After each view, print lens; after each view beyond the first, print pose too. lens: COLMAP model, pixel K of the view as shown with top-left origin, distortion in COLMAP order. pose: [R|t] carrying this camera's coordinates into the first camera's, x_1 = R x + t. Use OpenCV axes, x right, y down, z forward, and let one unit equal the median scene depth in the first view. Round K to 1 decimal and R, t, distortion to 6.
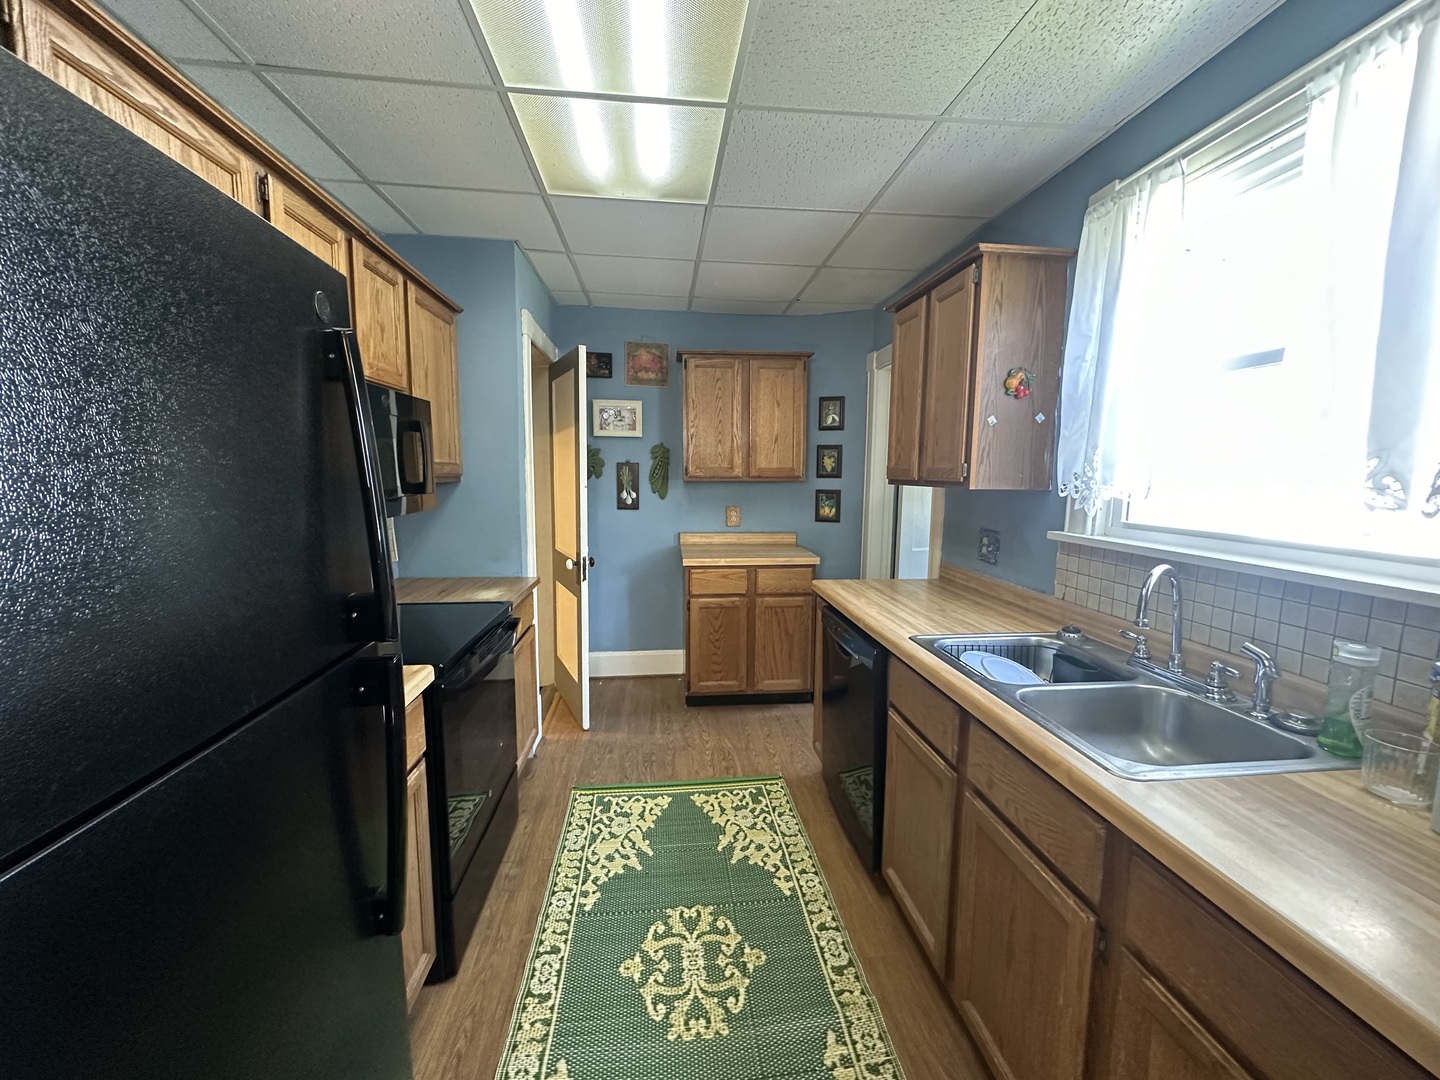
lens RADIAL K [[574.5, 0, 722.5], [0, 574.5, 538.3], [0, 0, 1]] dist [-0.004127, -0.000025]
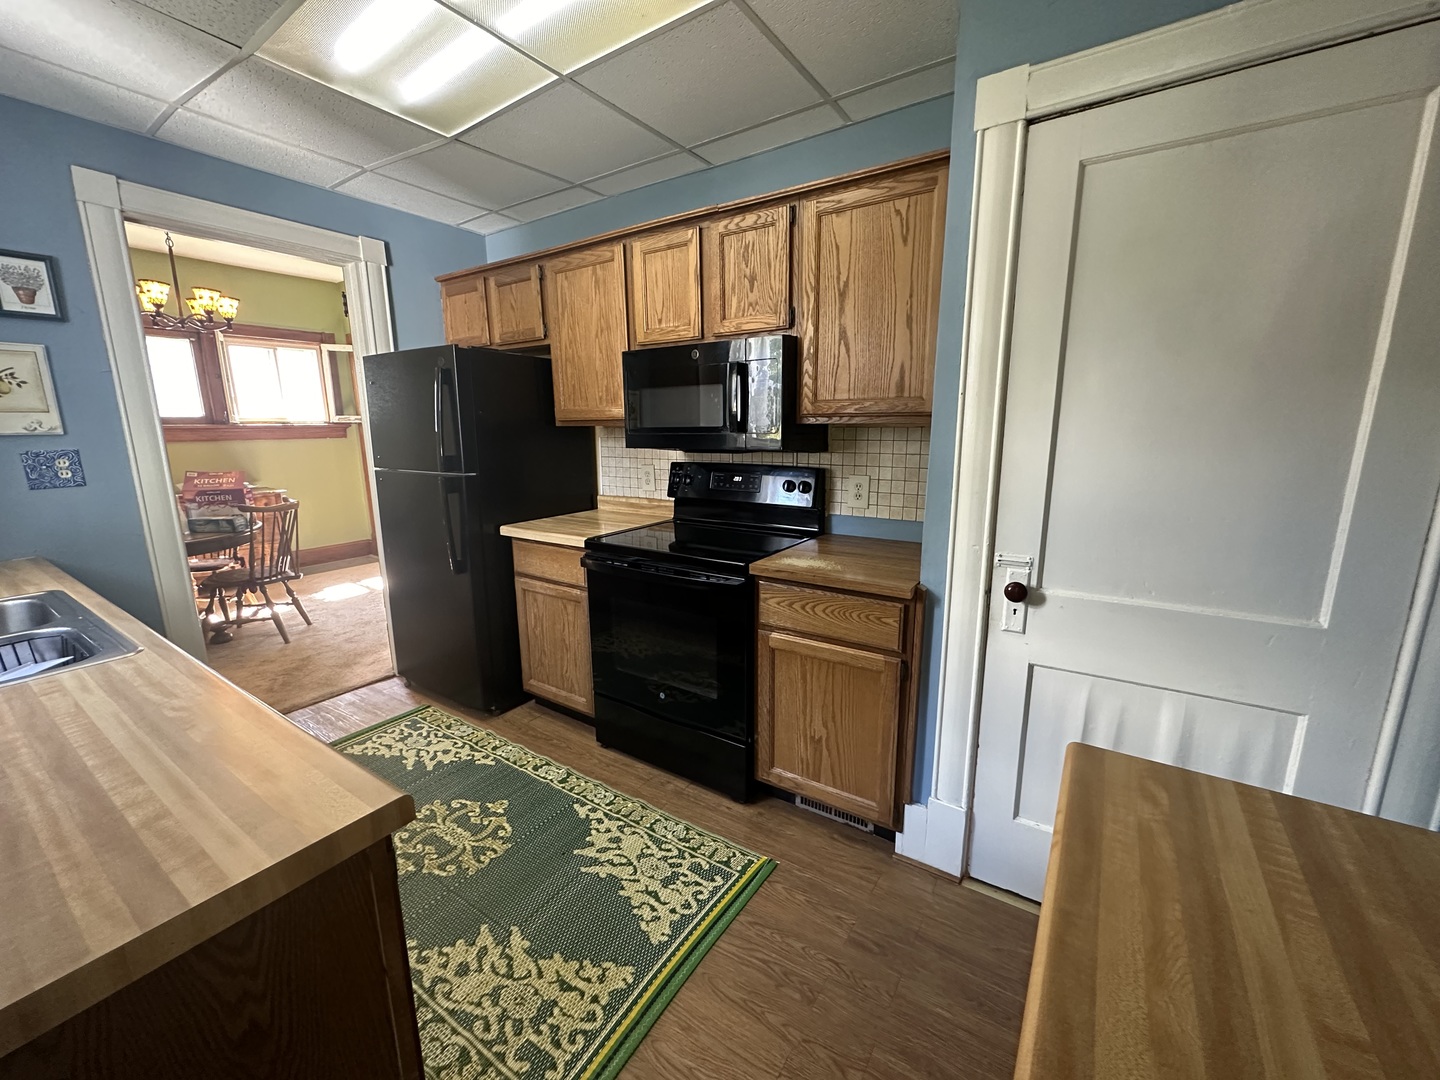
lens RADIAL K [[574.5, 0, 721.1], [0, 574.5, 538.2], [0, 0, 1]] dist [-0.004127, -0.000025]
pose [[-0.637809, 0.148109, -0.755820, 0.302433], [-0.089884, 0.960317, 0.264032, -0.151685], [0.764932, 0.236338, -0.599186, 1.507420]]
